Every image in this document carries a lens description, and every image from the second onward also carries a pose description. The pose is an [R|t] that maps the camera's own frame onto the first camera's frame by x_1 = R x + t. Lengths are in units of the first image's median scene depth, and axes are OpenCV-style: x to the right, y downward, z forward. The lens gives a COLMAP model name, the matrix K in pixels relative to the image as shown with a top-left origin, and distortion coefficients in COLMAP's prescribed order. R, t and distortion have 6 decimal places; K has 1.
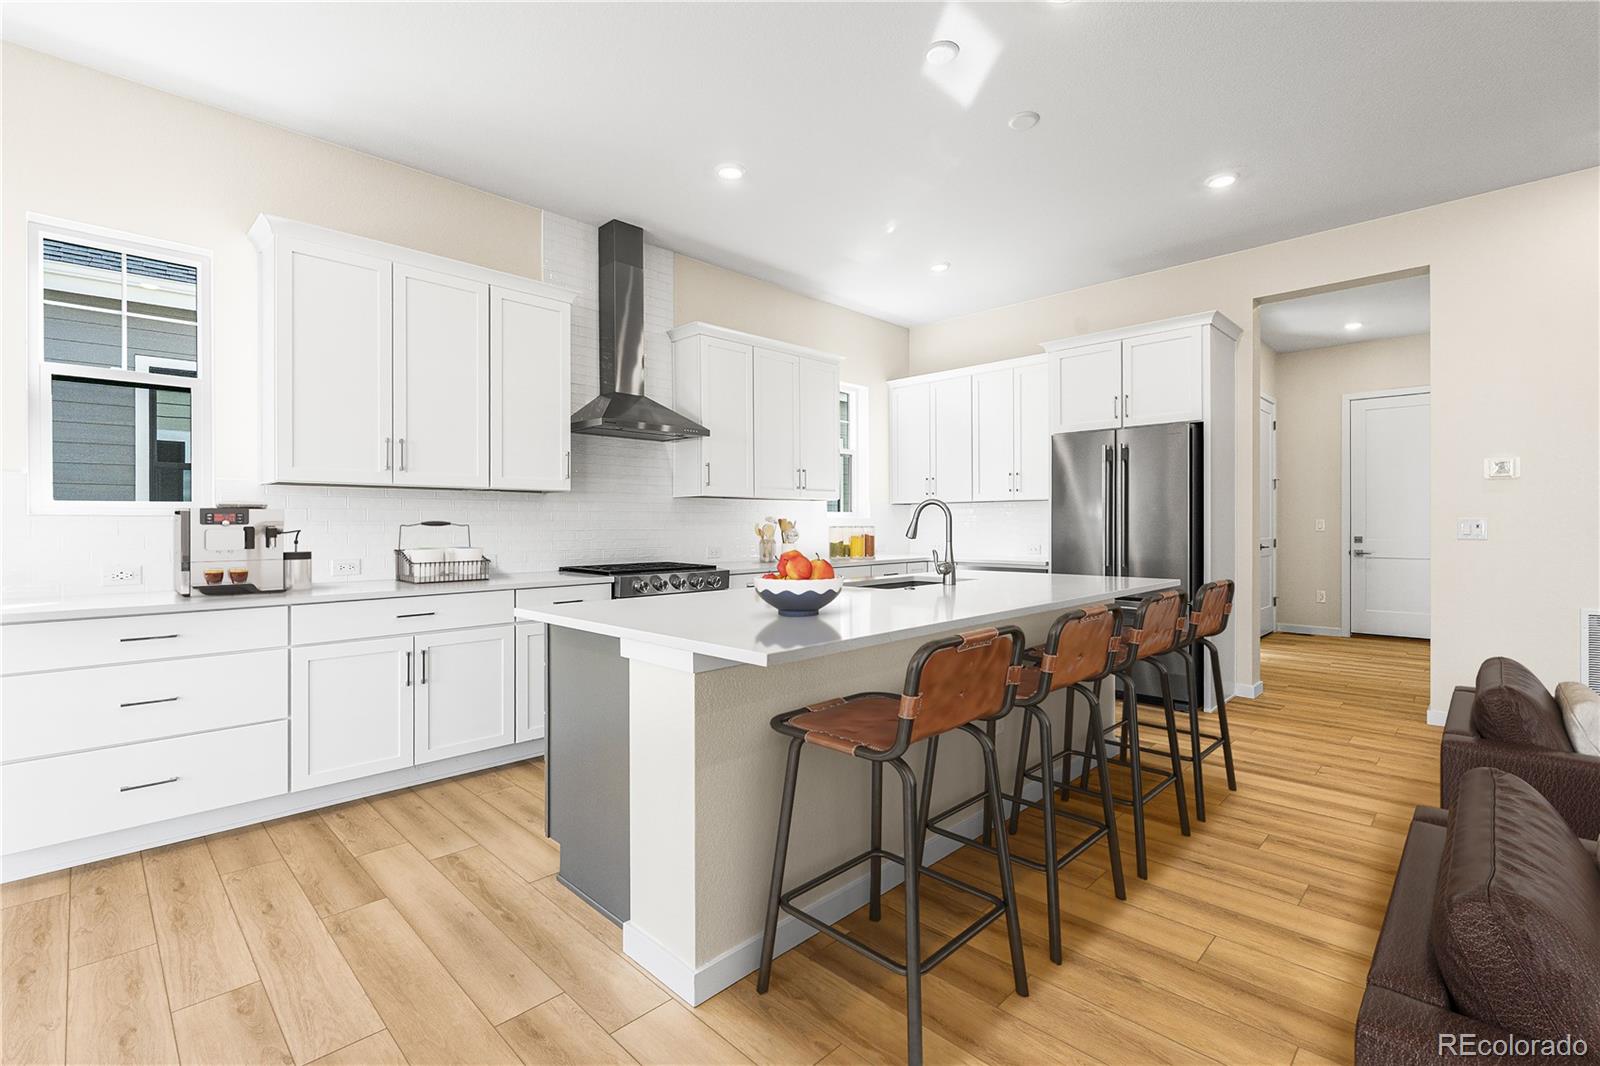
lens RADIAL K [[712.8, 0, 792.1], [0, 712.8, 531.4], [0, 0, 1]] dist [-0.009565, 0.000181]
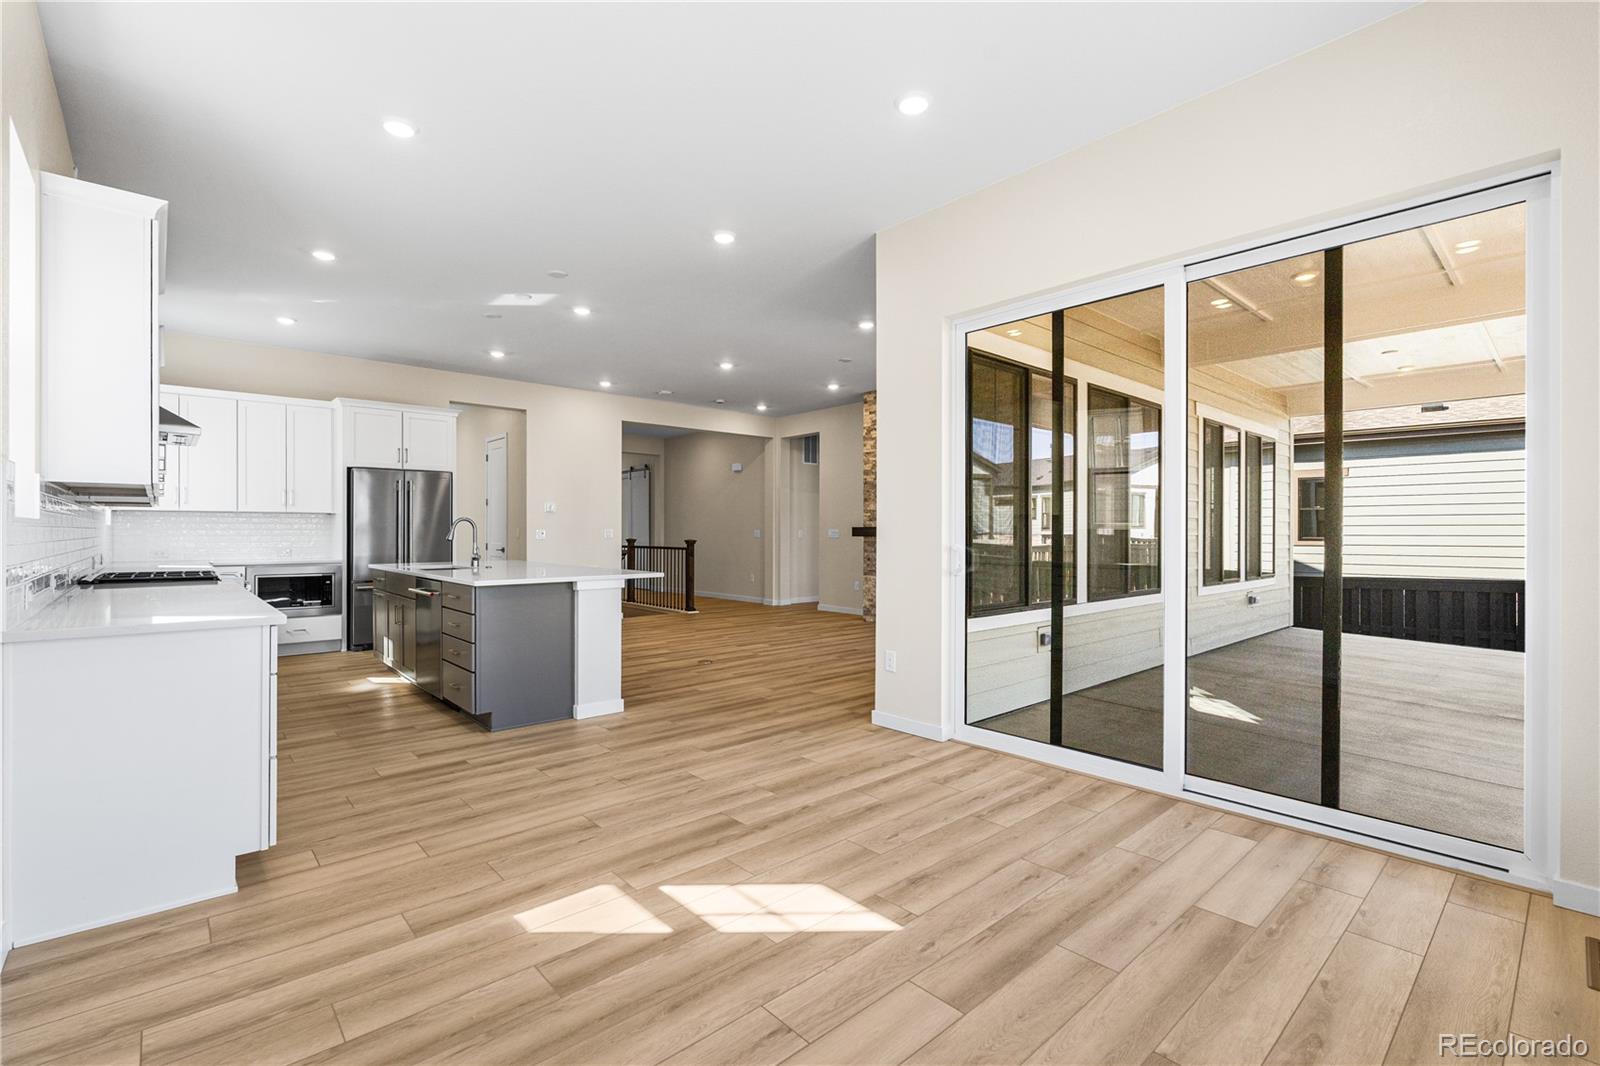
lens RADIAL K [[712.8, 0, 792.1], [0, 712.8, 531.4], [0, 0, 1]] dist [-0.009565, 0.000181]
pose [[0.062703, 0.003911, 0.998025, -1.614205], [0.007605, 0.999961, -0.004396, 0.003069], [-0.998003, 0.007865, 0.062671, 0.106744]]
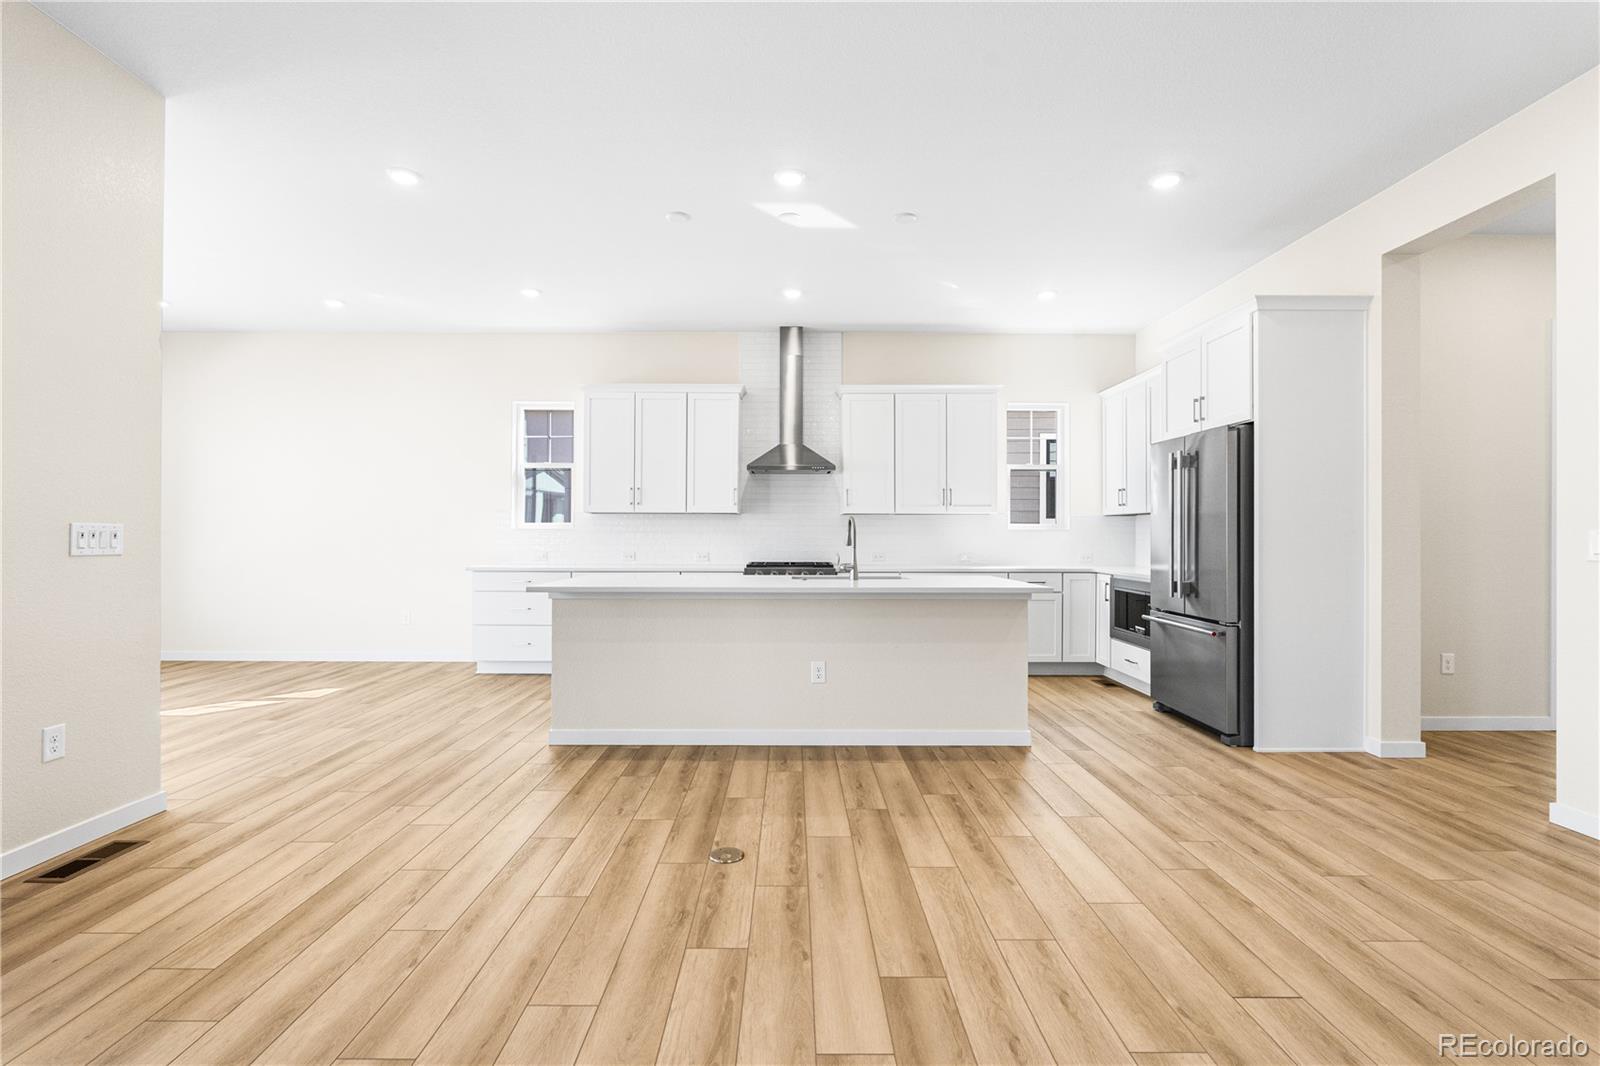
lens RADIAL K [[733.2, 0, 792.0], [0, 733.2, 533.7], [0, 0, 1]] dist [-0.003286, -0.000589]
pose [[0.708437, 0.003634, -0.705765, 1.206863], [-0.012435, 0.999896, -0.007333, -0.000855], [0.705665, 0.013971, 0.708408, -0.075862]]
